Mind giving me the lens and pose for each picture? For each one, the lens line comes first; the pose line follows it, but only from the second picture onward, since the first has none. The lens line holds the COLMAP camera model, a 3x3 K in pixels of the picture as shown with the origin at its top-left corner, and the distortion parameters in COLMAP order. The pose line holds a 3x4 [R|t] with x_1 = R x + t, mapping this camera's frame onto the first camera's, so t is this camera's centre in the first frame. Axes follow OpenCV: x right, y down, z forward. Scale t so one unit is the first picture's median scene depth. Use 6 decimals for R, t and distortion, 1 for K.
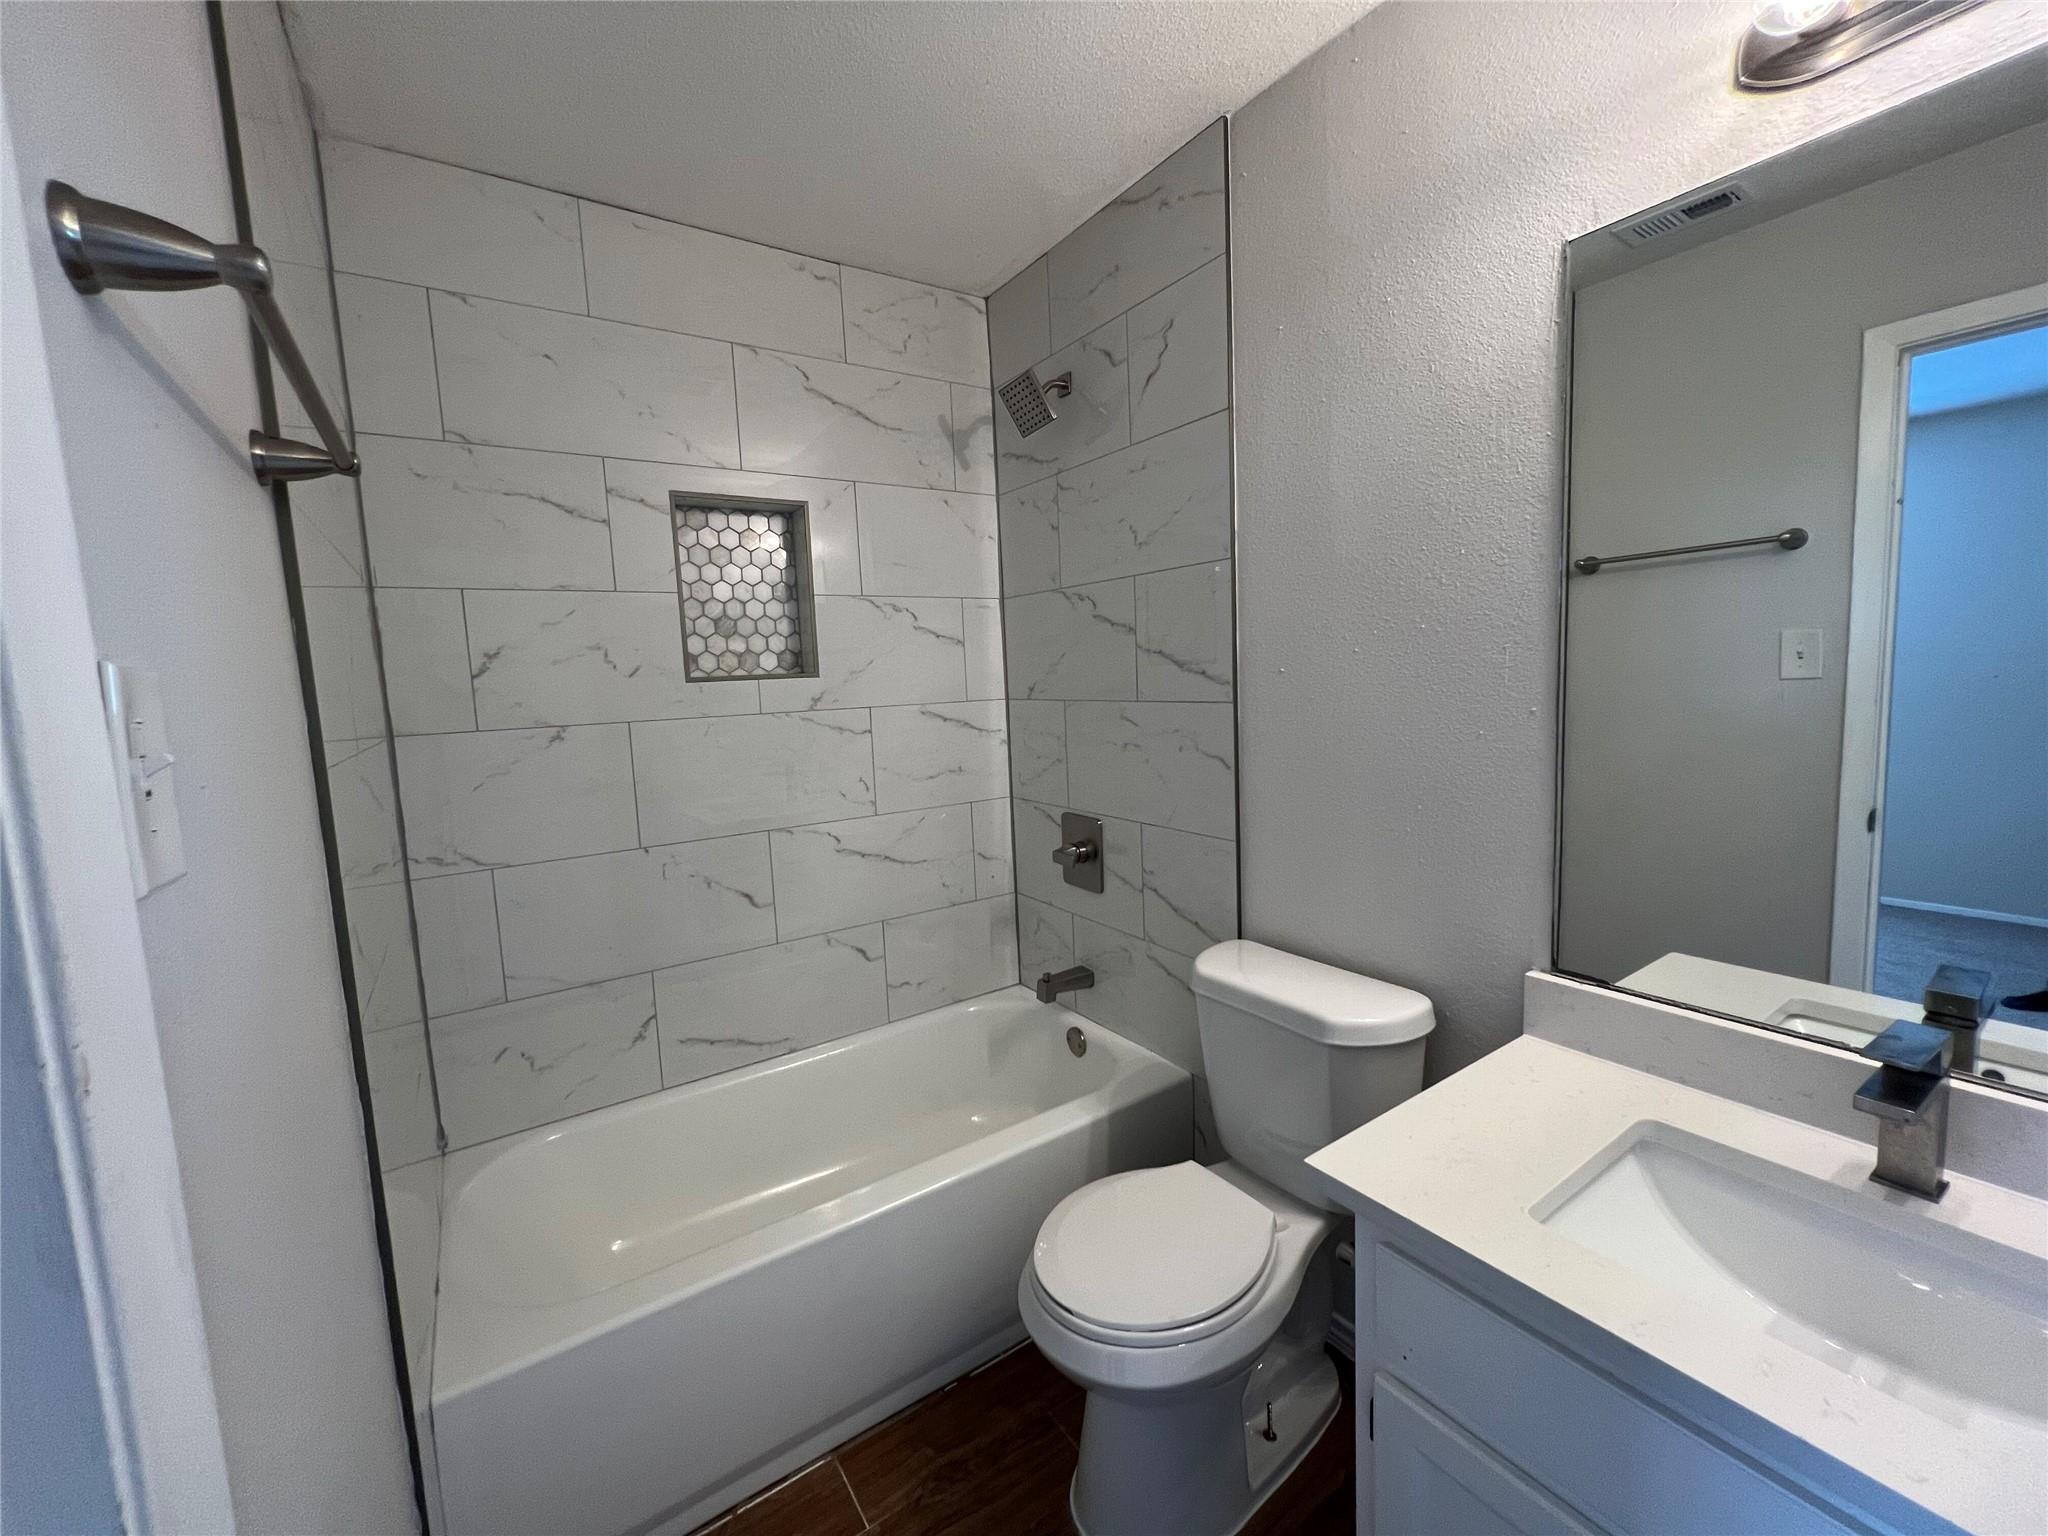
lens RADIAL K [[817.3, 0, 1032.5], [0, 817.3, 758.5], [0, 0, 1]] dist [-0.001567, 0.000496]
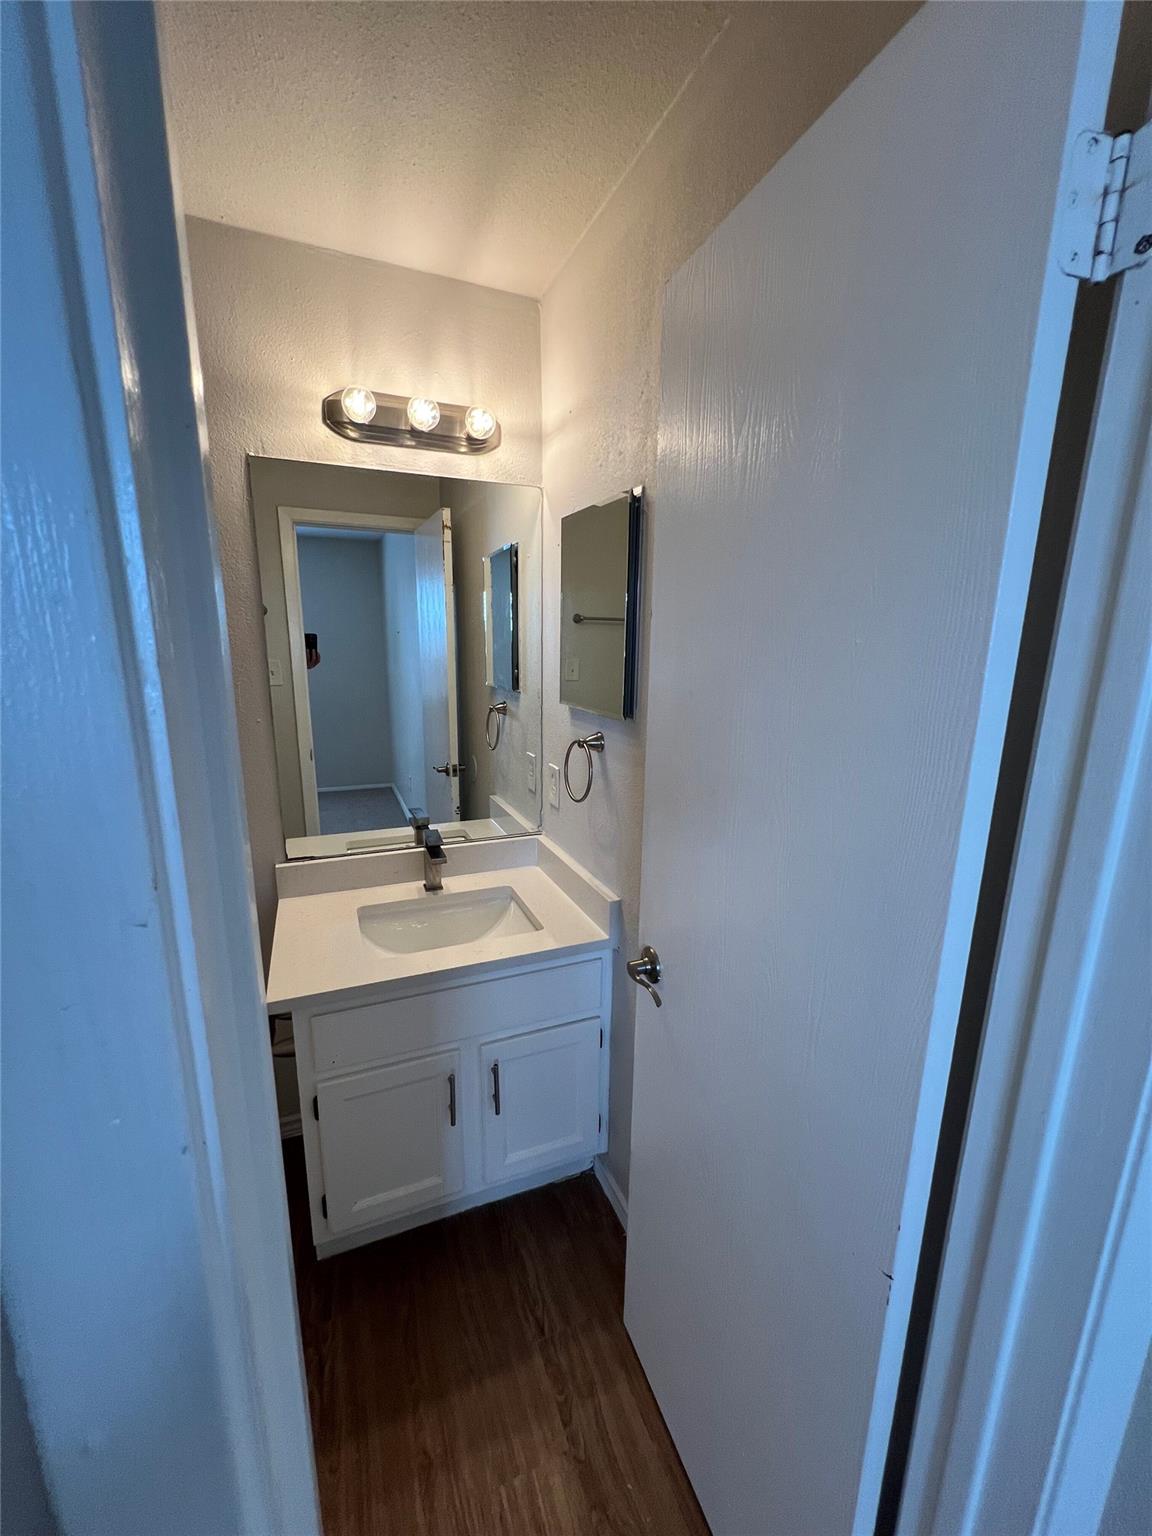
lens RADIAL K [[613.0, 0, 565.8], [0, 613.0, 775.7], [0, 0, 1]] dist [-0.001567, 0.000496]
pose [[0.195534, -0.165894, 0.966564, -0.421269], [0.080811, 0.984963, 0.152704, -0.069865], [-0.977362, 0.048251, 0.206000, 0.067295]]
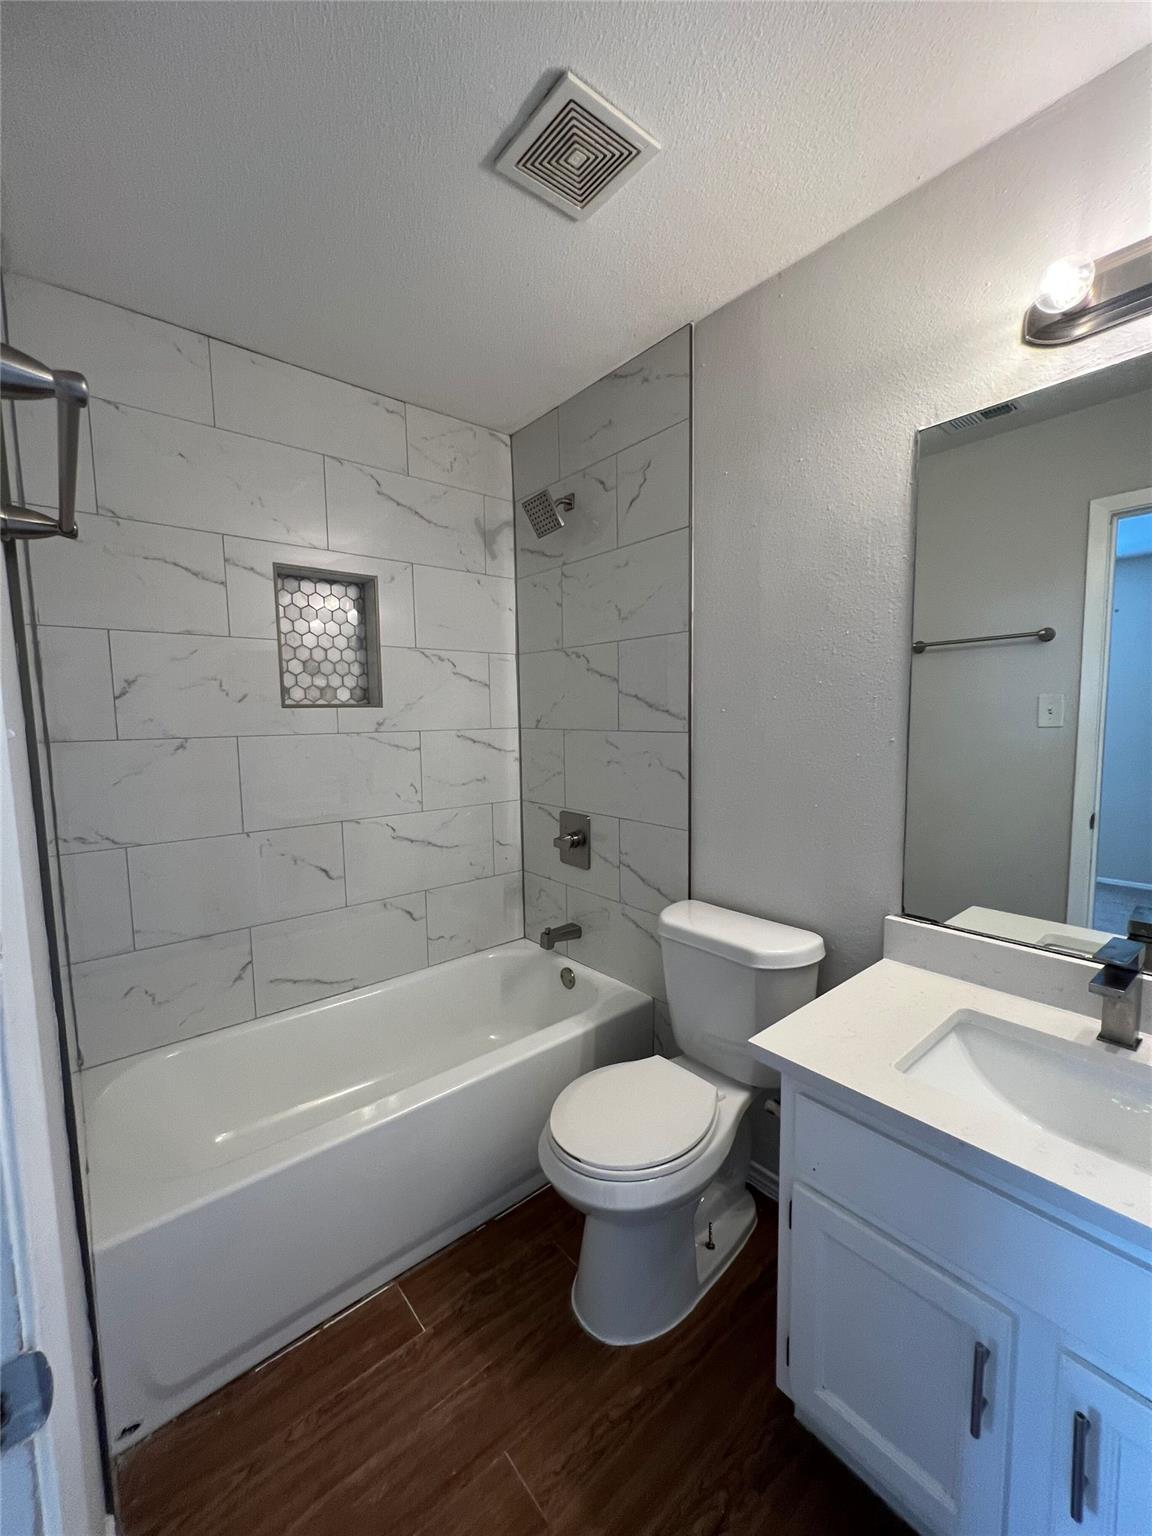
lens RADIAL K [[613.0, 0, 579.4], [0, 613.0, 773.1], [0, 0, 1]] dist [-0.001567, 0.000496]
pose [[0.994080, 0.017447, 0.107236, -0.057215], [-0.016329, 0.999803, -0.011299, 0.017751], [-0.107412, 0.009481, 0.994169, -0.040036]]
